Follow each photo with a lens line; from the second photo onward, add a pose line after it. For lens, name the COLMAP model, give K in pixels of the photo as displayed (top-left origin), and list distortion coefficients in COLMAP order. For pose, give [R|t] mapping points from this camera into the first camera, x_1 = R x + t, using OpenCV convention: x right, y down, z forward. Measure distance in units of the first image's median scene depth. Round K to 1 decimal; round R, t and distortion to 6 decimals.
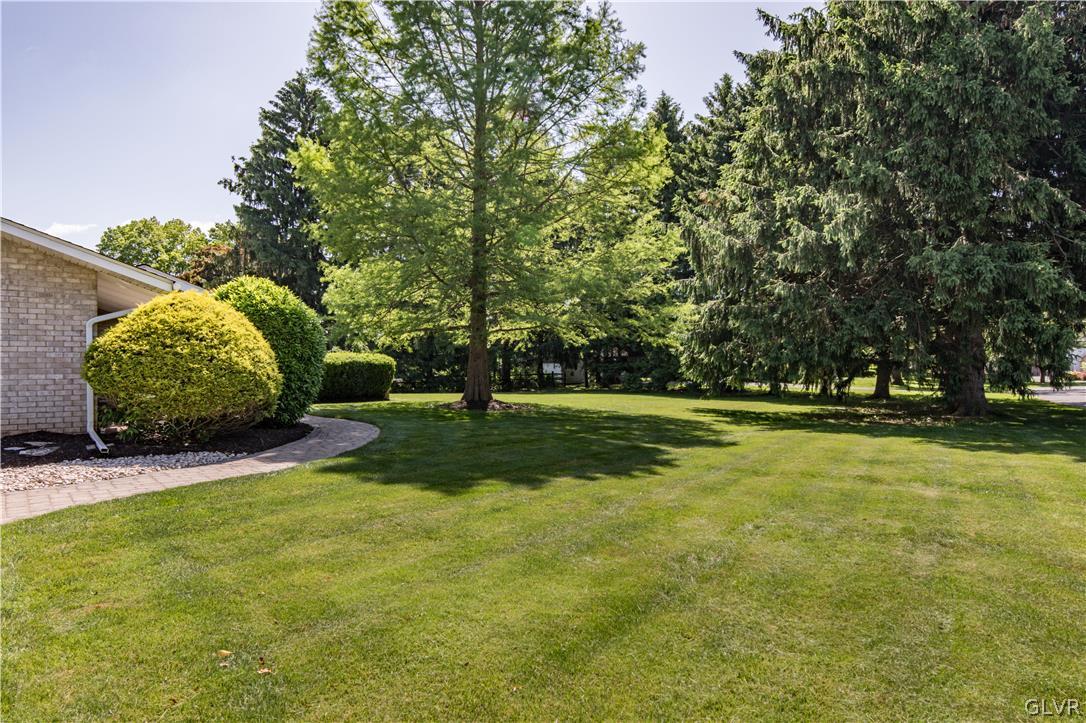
lens RADIAL K [[747.3, 0, 542.7], [0, 747.3, 363.7], [0, 0, 1]] dist [-0.042100, 0.000549]
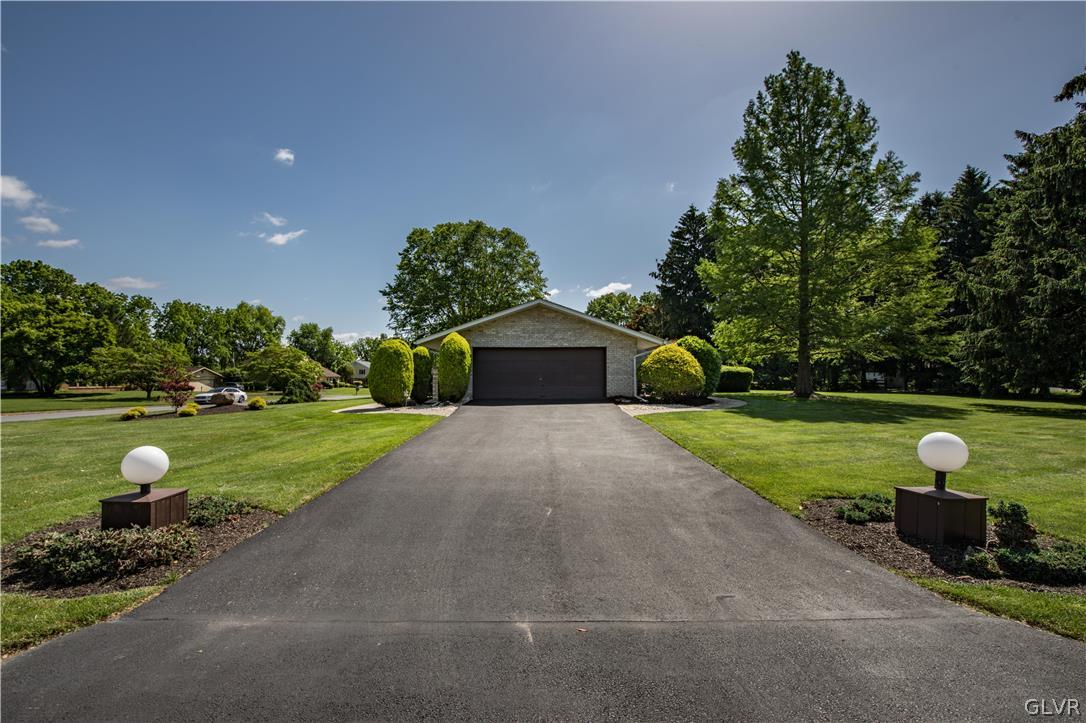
lens RADIAL K [[469.5, 0, 540.3], [0, 469.5, 362.6], [0, 0, 1]] dist [-0.005399, -0.001308]
pose [[0.814591, -0.009243, -0.579961, 0.047080], [-0.002750, 0.999800, -0.019797, 0.000595], [0.580029, 0.017722, 0.814403, -0.258873]]
